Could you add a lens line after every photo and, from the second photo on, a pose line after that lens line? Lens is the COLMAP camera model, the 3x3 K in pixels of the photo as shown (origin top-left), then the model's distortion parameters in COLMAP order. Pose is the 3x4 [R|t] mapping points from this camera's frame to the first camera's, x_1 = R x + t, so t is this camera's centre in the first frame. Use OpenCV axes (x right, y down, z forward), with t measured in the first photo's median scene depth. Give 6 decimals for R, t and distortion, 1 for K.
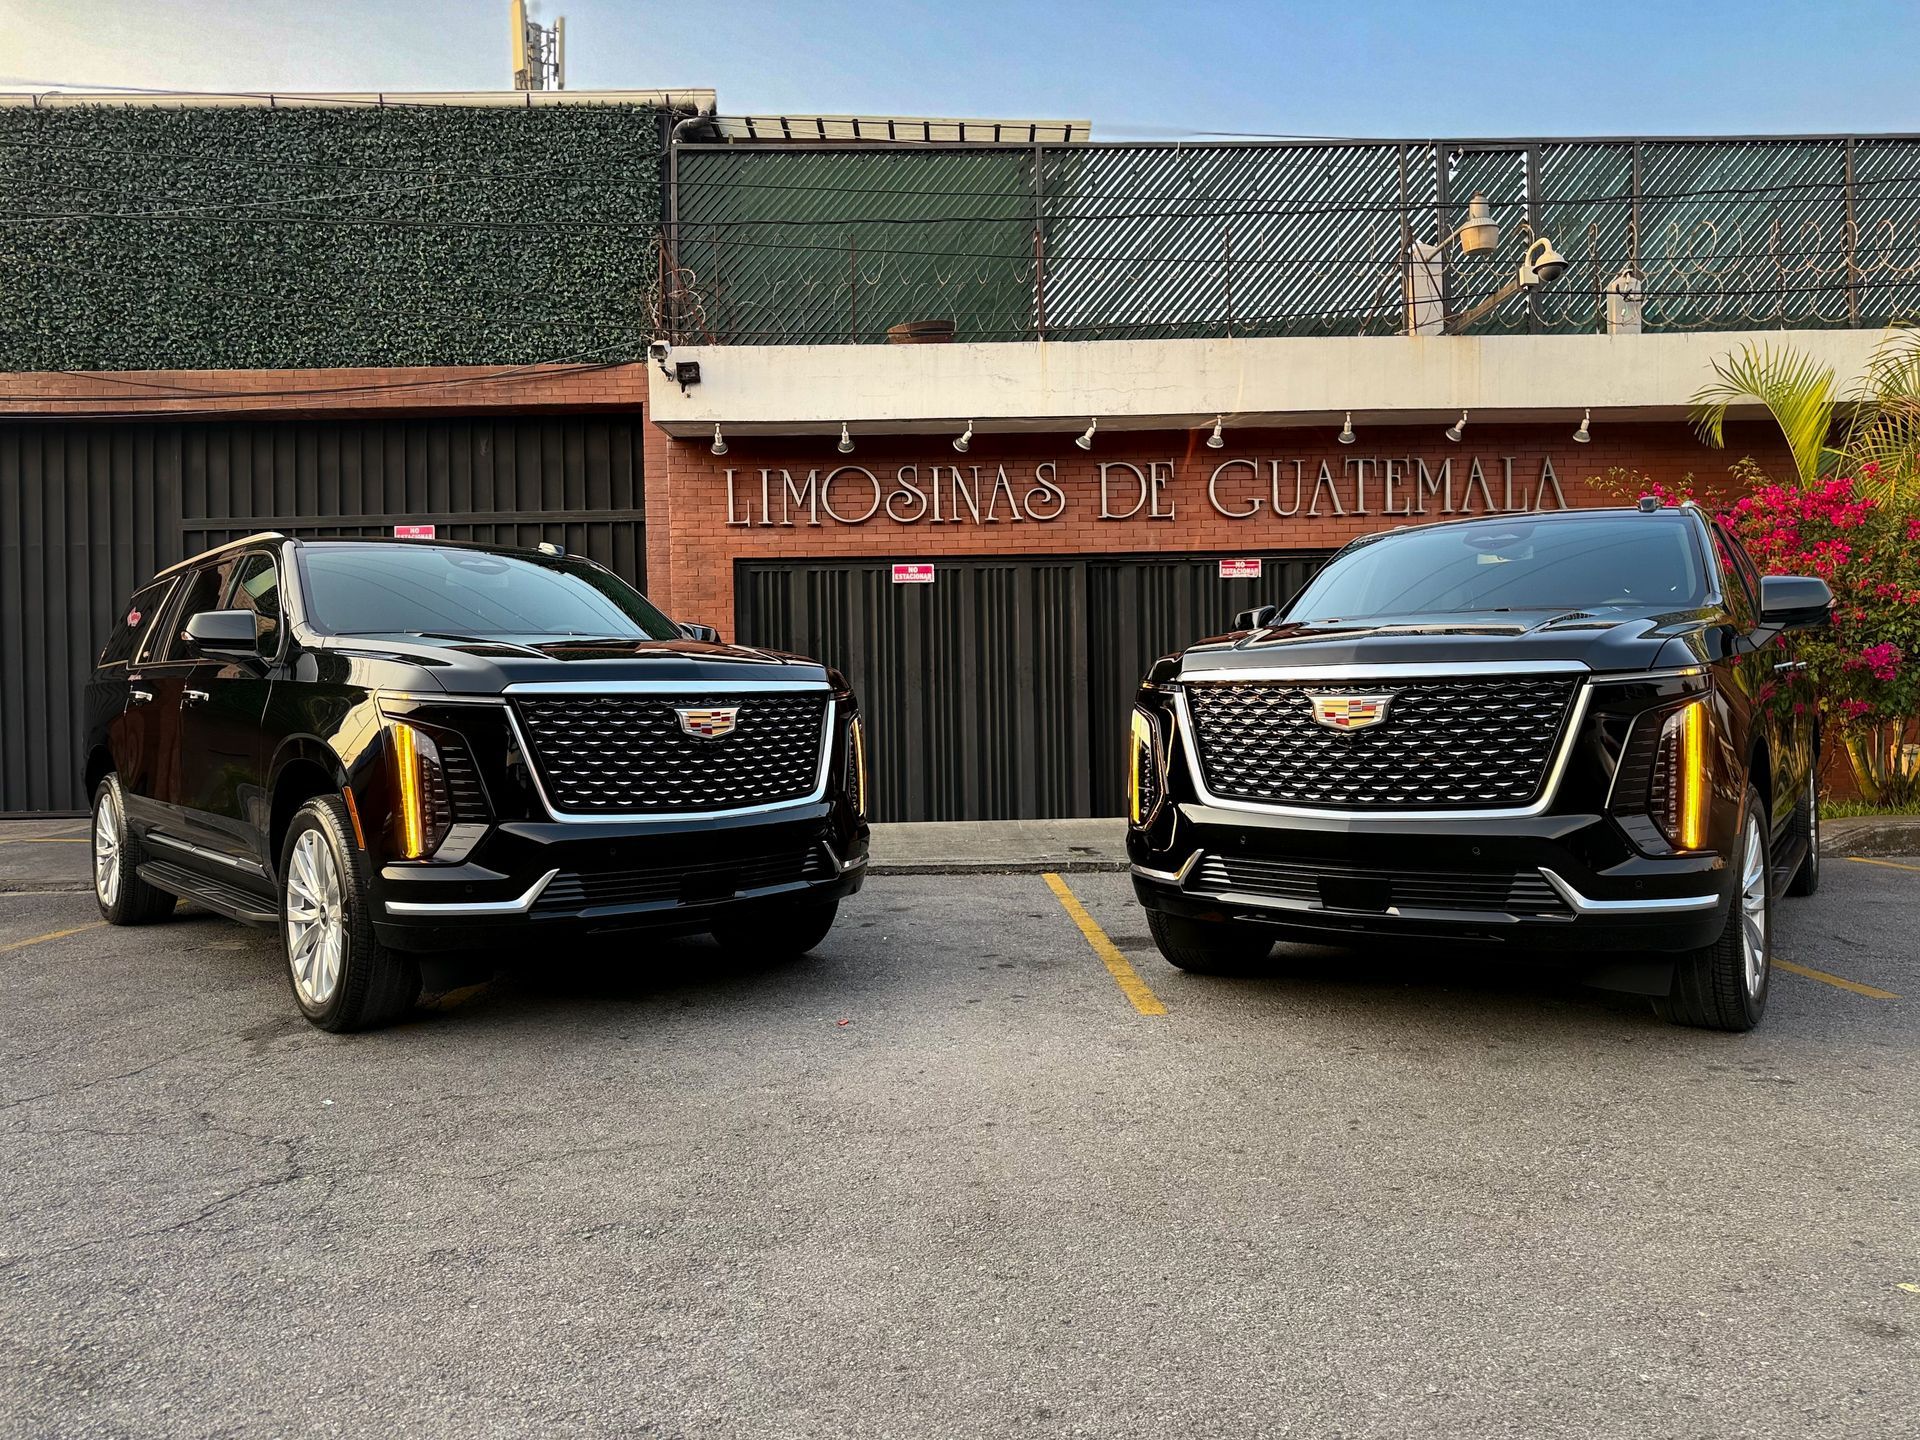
lens RADIAL K [[1366.9, 0, 957.8], [0, 1366.9, 715.7], [0, 0, 1]] dist [0.028609, -0.062413]
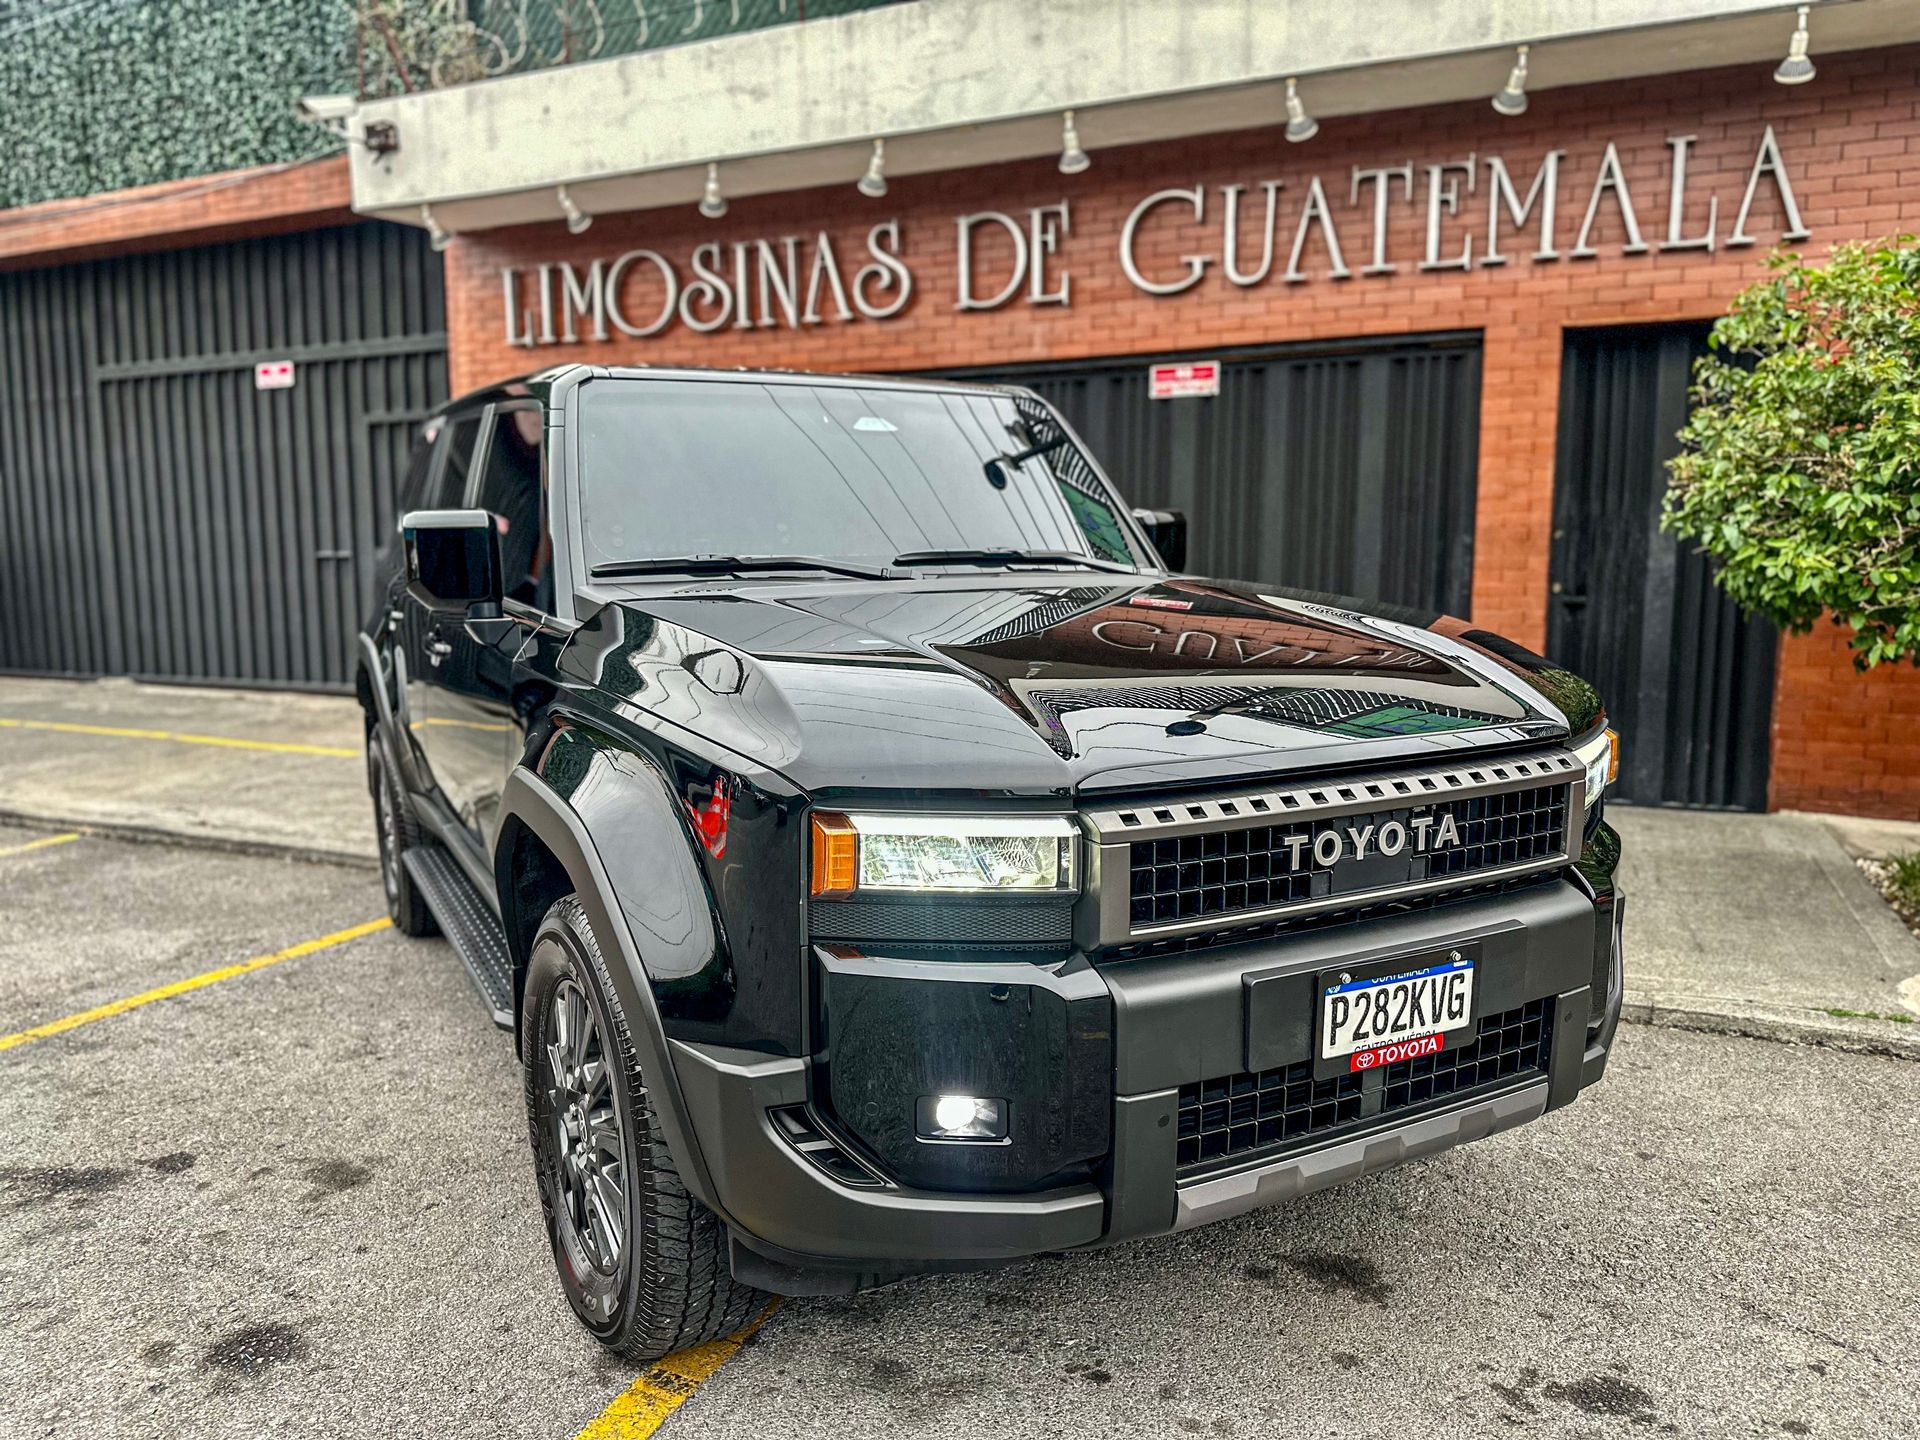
lens RADIAL K [[1375.7, 0, 960.0], [0, 1375.7, 720.0], [0, 0, 1]] dist [-0.000783, -0.000177]
pose [[0.905767, 0.066248, -0.418565, 0.386070], [-0.014919, 0.992078, 0.124736, -0.032049], [0.423513, -0.106737, 0.899580, 0.395670]]
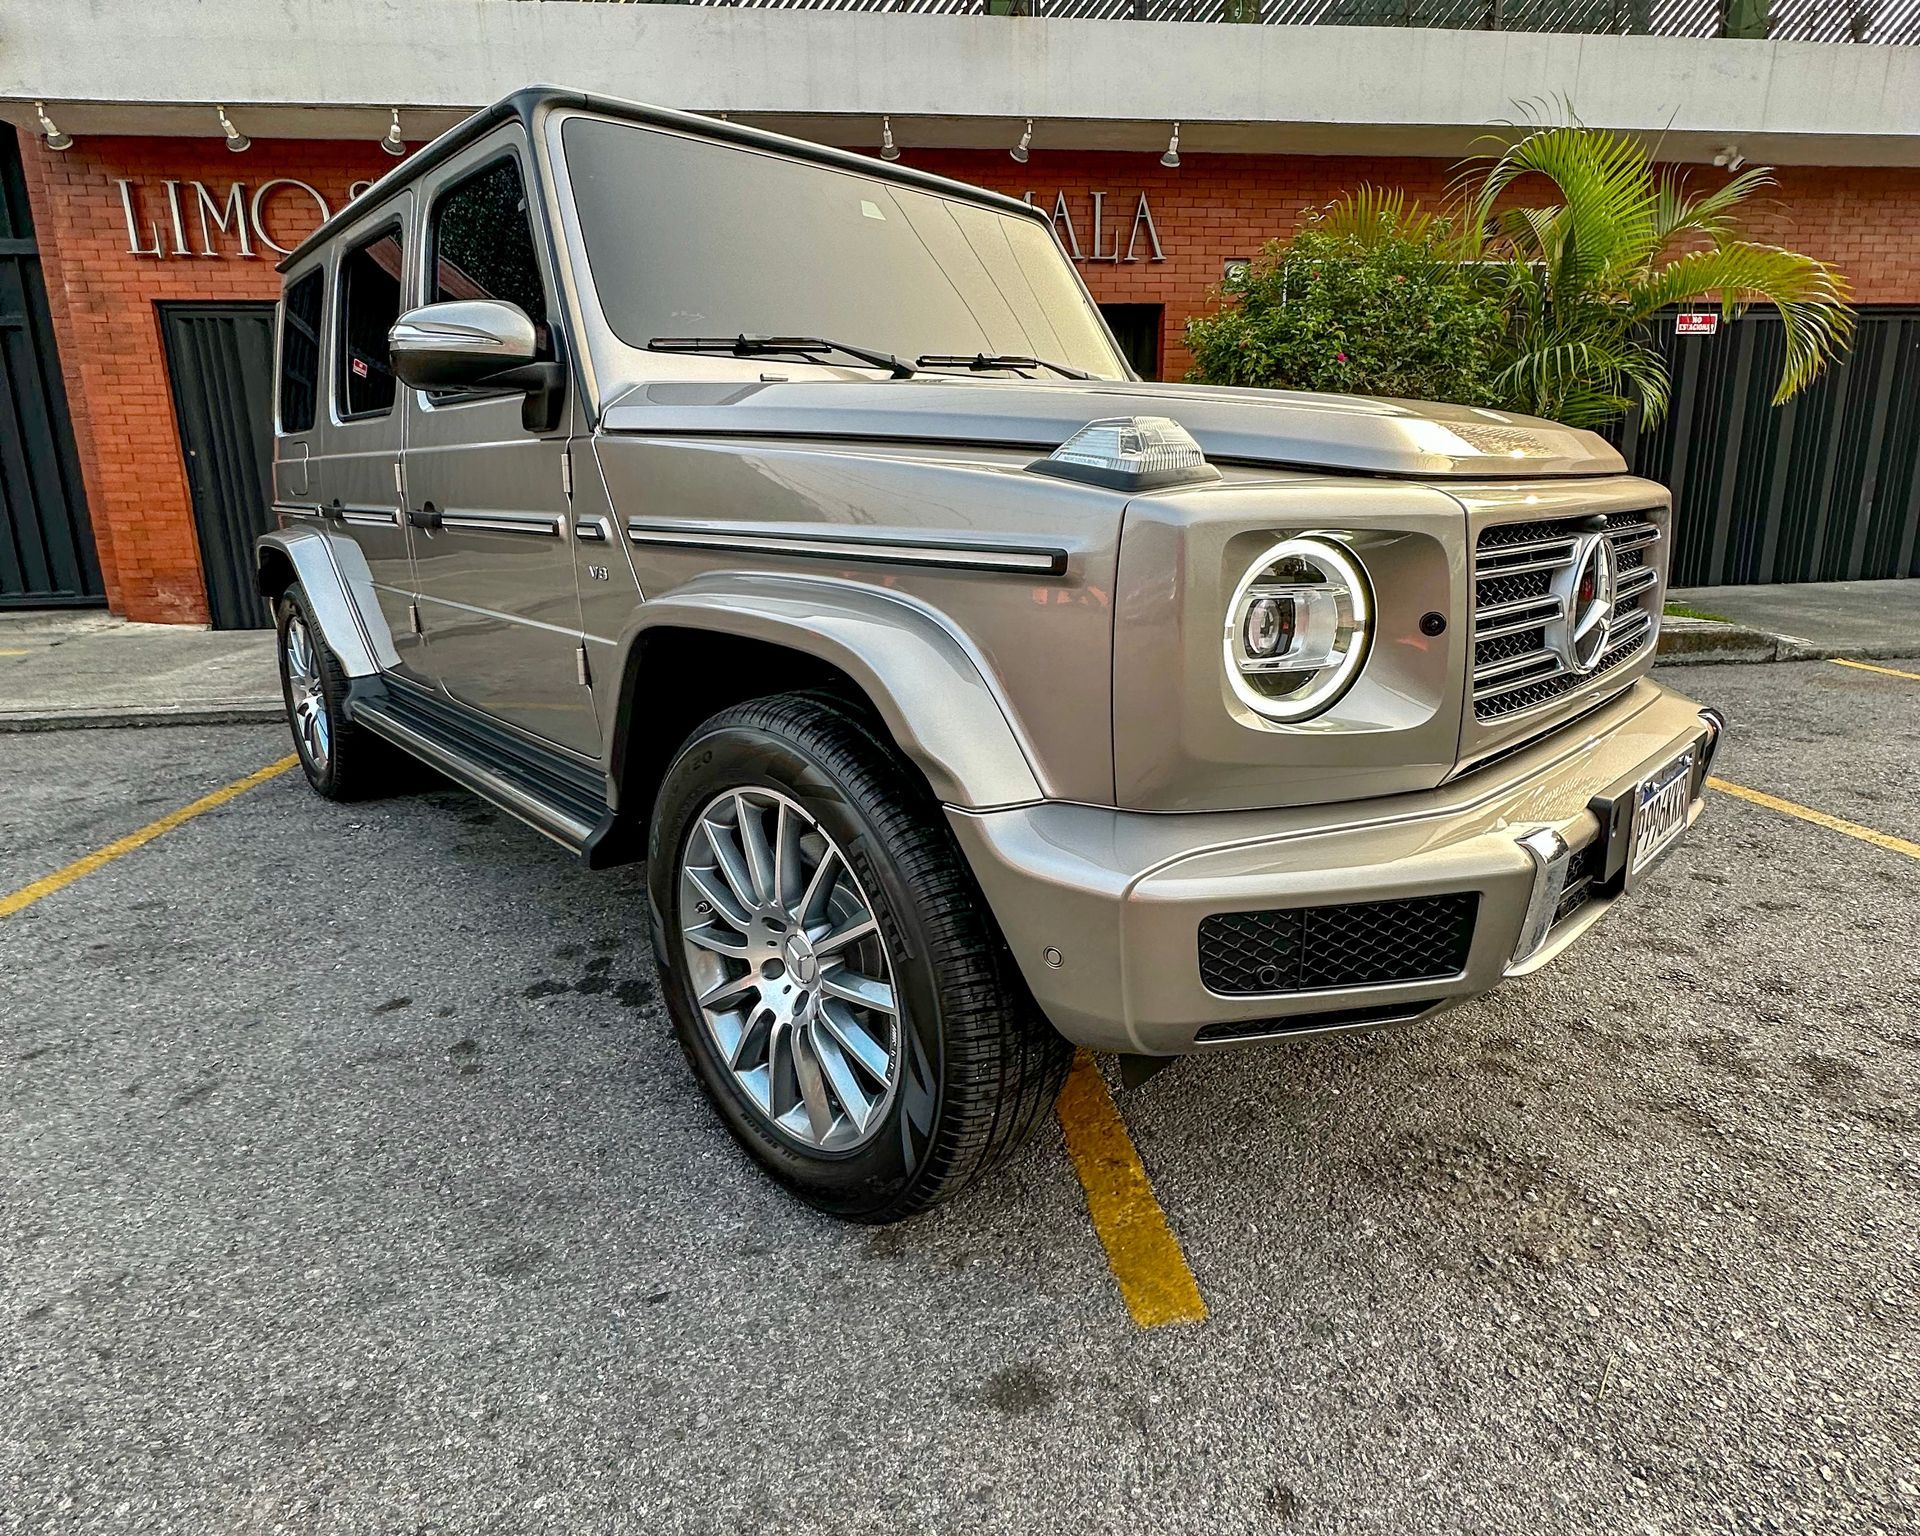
lens RADIAL K [[1017.6, 0, 963.2], [0, 1017.6, 703.2], [0, 0, 1]] dist [-0.002097, -0.000099]
pose [[0.995014, -0.020258, 0.097656, 0.247598], [-0.000127, 0.978896, 0.204359, -0.005010], [-0.099735, -0.203353, 0.974013, 0.319430]]
